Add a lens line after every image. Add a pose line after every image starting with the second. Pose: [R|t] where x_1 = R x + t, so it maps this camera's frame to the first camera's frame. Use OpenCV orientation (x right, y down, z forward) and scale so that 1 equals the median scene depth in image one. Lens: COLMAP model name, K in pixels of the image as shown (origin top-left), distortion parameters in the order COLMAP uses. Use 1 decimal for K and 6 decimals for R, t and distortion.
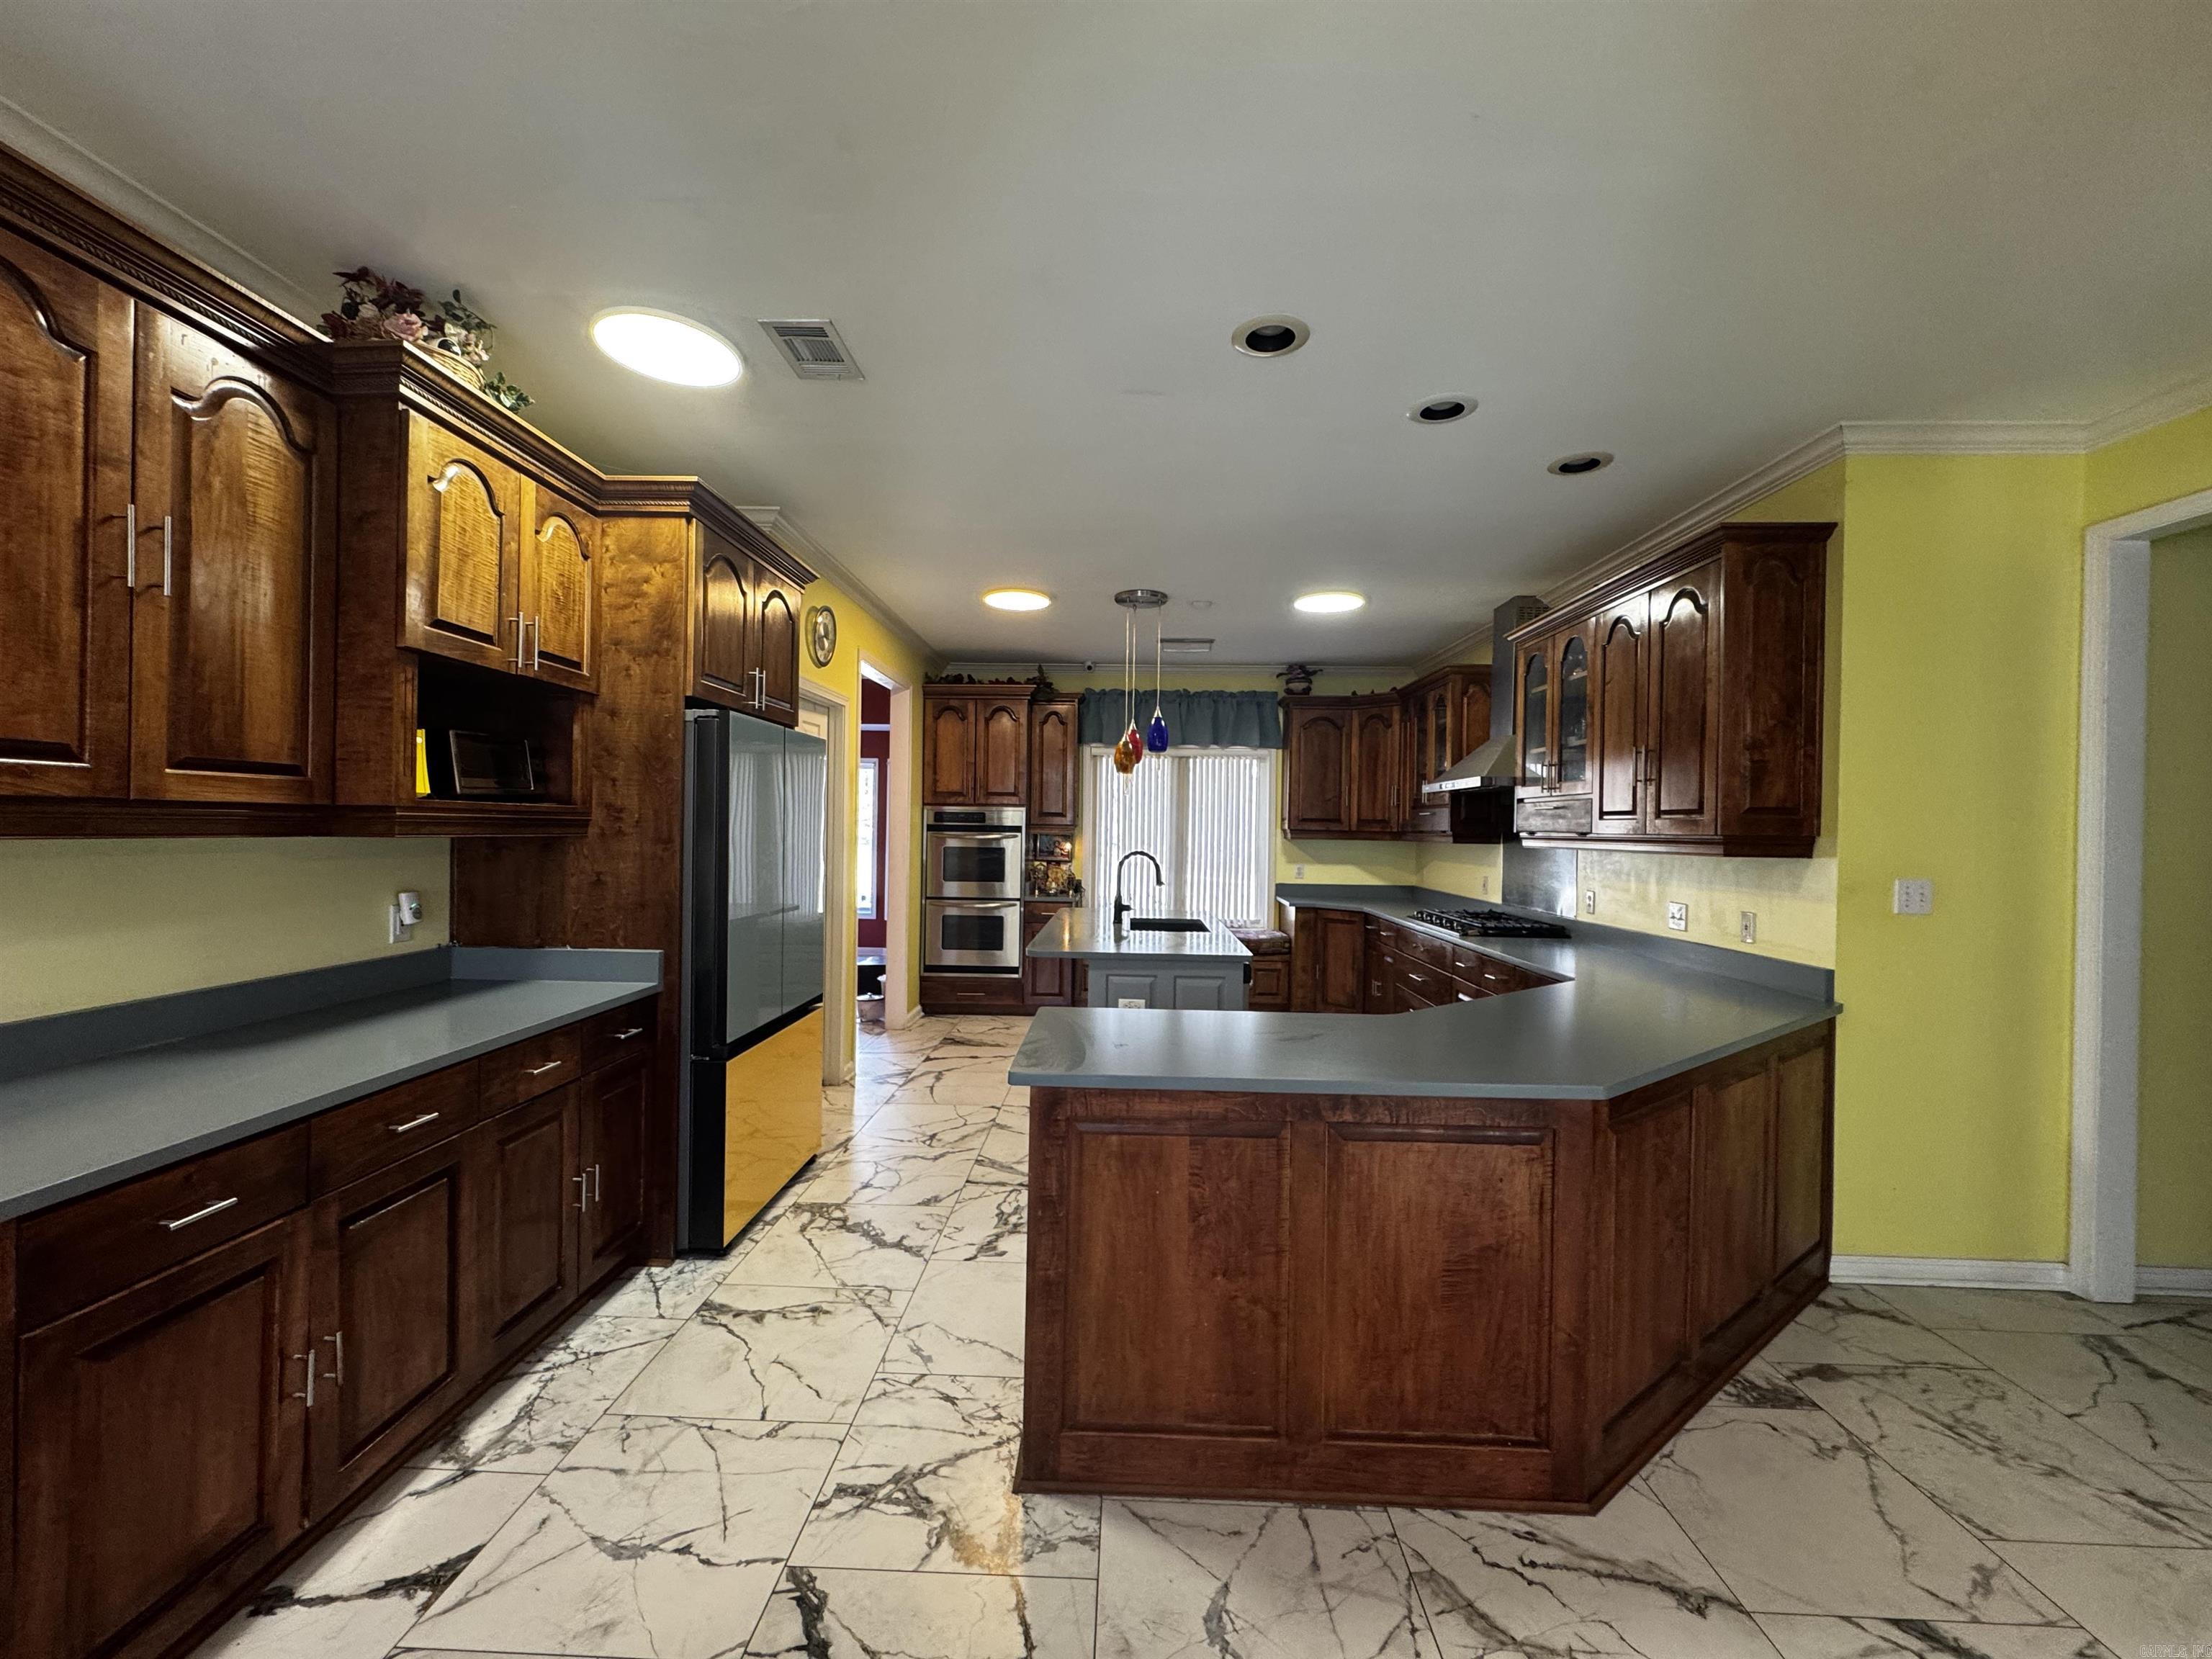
lens RADIAL K [[879.3, 0, 1107.7], [0, 879.3, 826.4], [0, 0, 1]] dist [-0.005619, 0.001073]
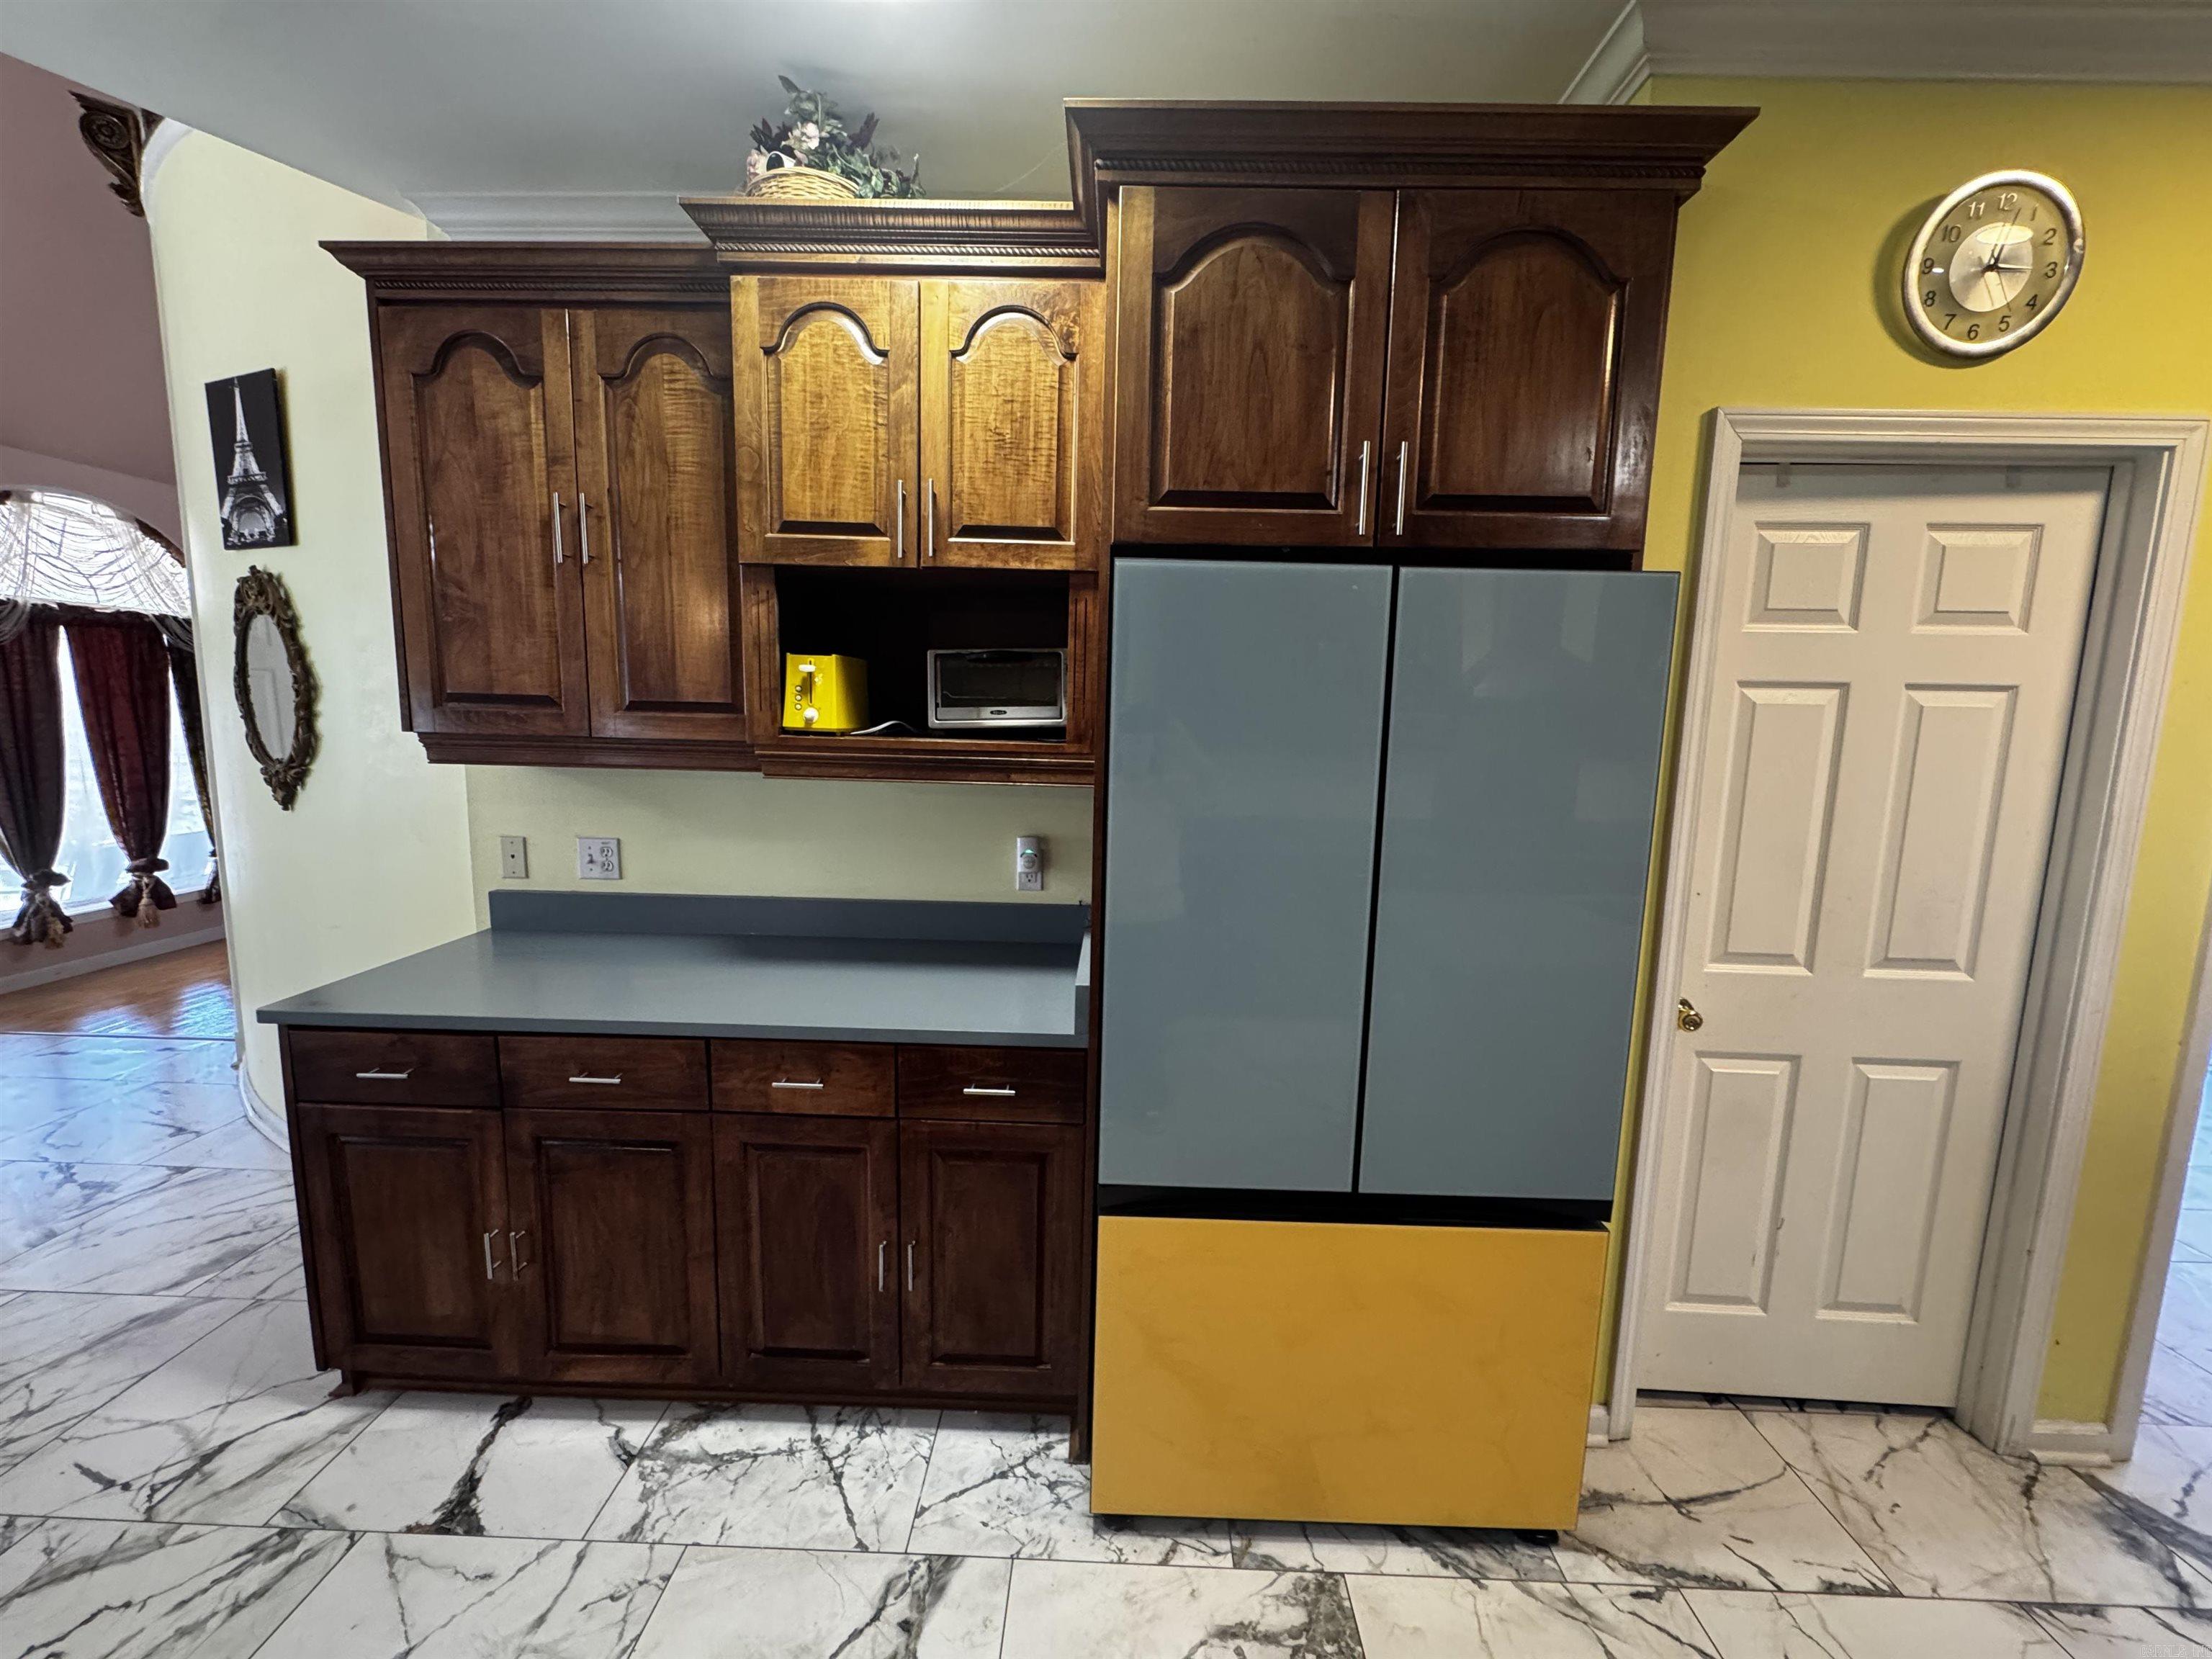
lens RADIAL K [[879.3, 0, 1105.0], [0, 879.3, 833.7], [0, 0, 1]] dist [-0.005619, 0.001073]
pose [[0.007116, 0.121189, -0.992604, 0.110149], [-0.023244, 0.992381, 0.120995, -0.047813], [0.999704, 0.022212, 0.009879, 1.305538]]
